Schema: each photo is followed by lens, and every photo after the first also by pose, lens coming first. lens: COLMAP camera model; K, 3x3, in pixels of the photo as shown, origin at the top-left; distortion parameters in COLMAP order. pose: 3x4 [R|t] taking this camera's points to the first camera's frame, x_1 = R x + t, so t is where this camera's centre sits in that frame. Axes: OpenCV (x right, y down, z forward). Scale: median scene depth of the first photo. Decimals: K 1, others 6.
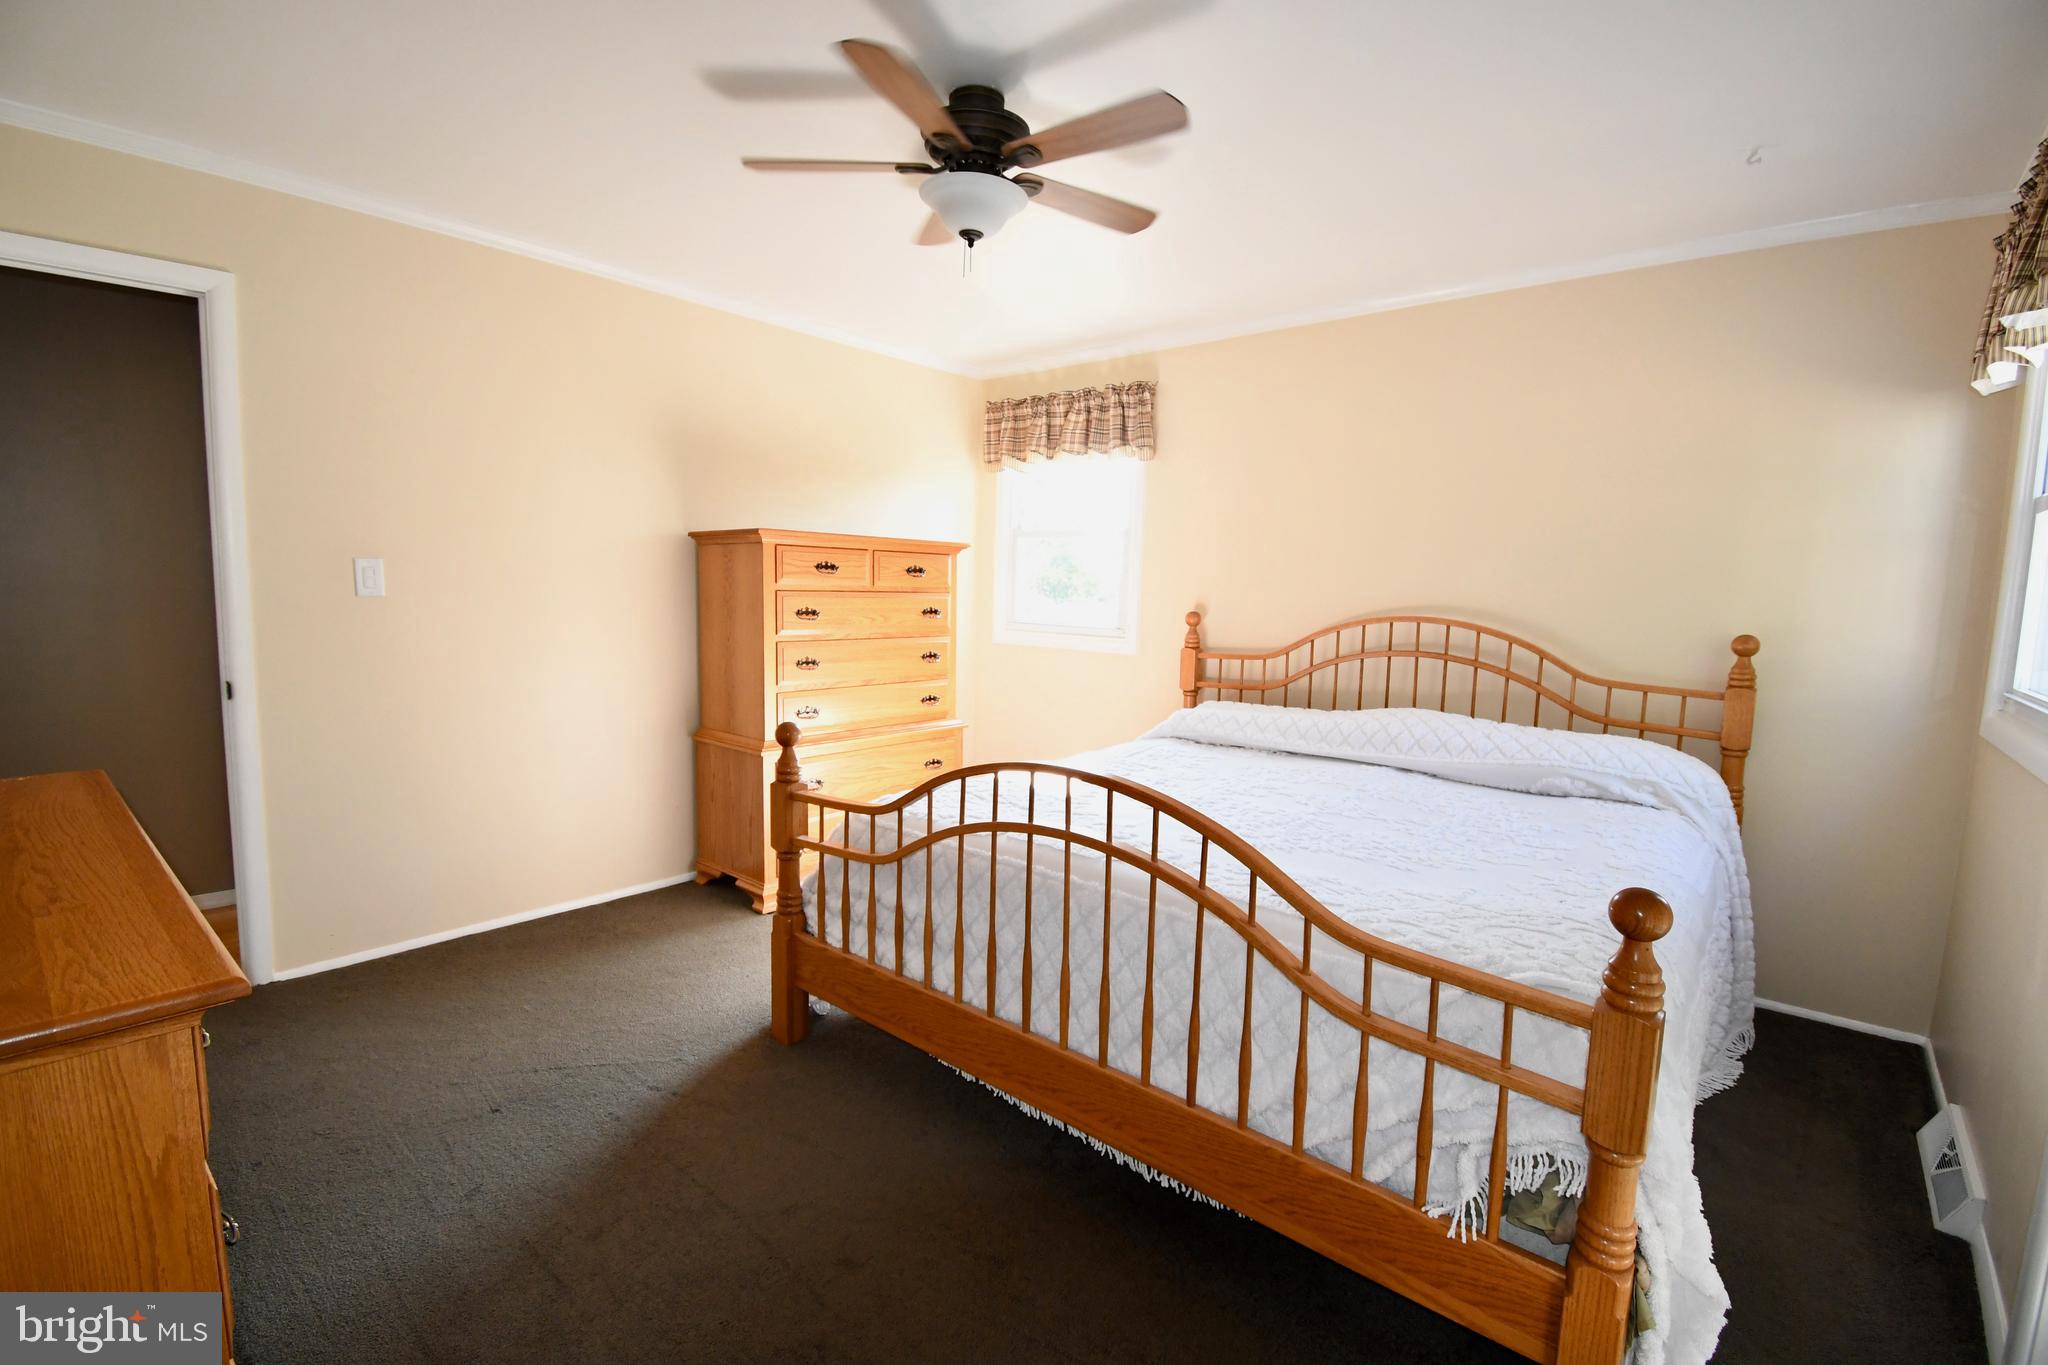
lens RADIAL K [[904.6, 0, 1018.9], [0, 904.6, 684.0], [0, 0, 1]] dist [0.020364, -0.026200]
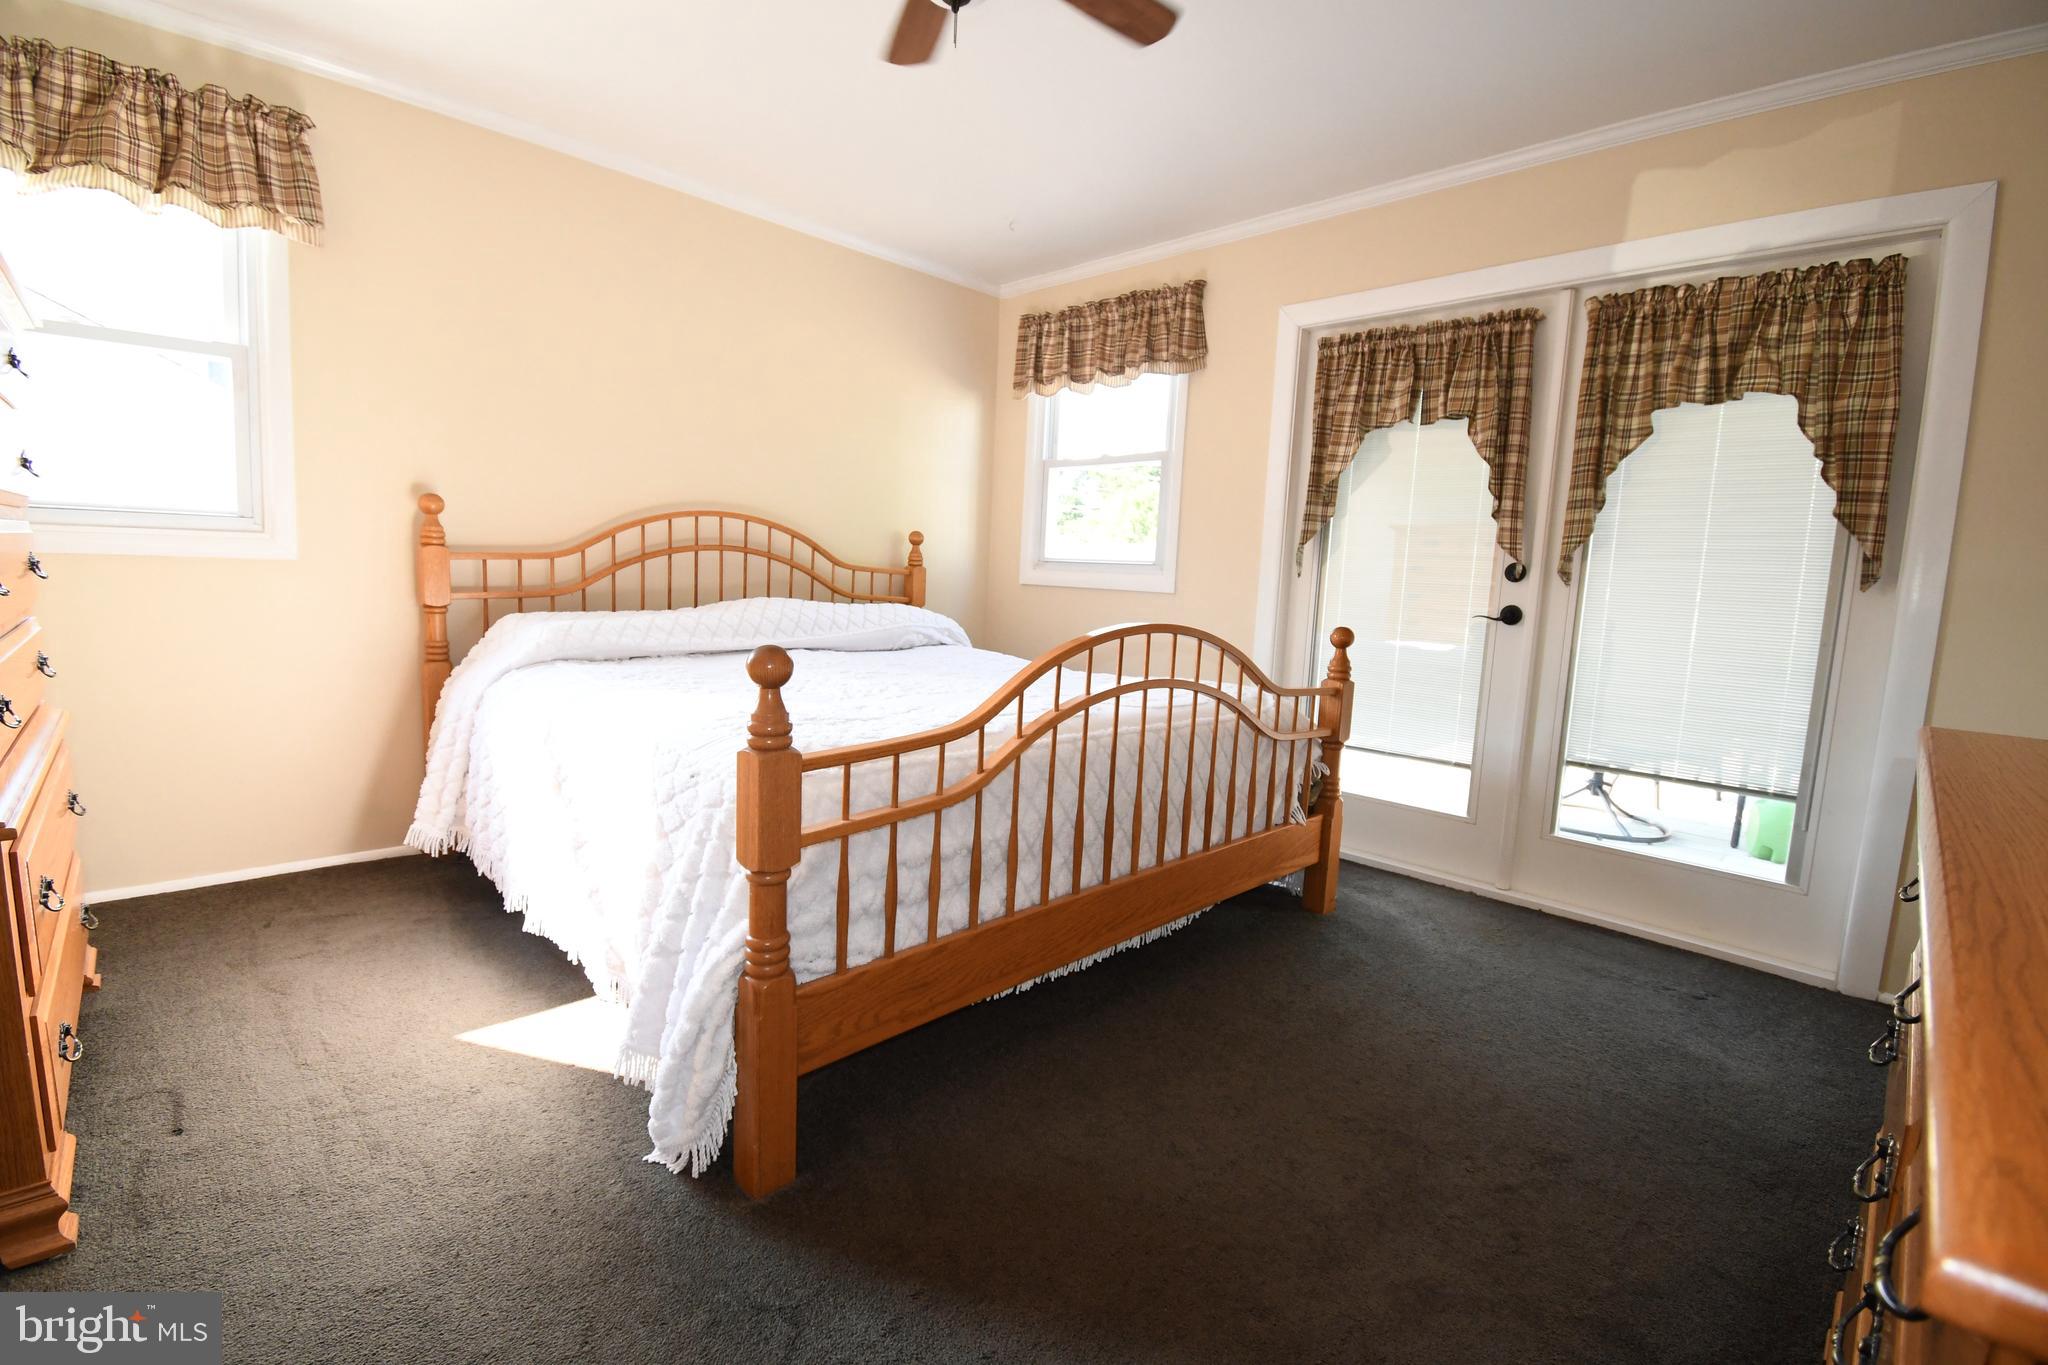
lens RADIAL K [[904.6, 0, 1018.9], [0, 904.6, 684.0], [0, 0, 1]] dist [0.020364, -0.026200]
pose [[0.069232, -0.146235, 0.986824, -0.728150], [0.067148, 0.987638, 0.141644, -0.004011], [-0.995338, 0.056457, 0.078195, 0.720779]]
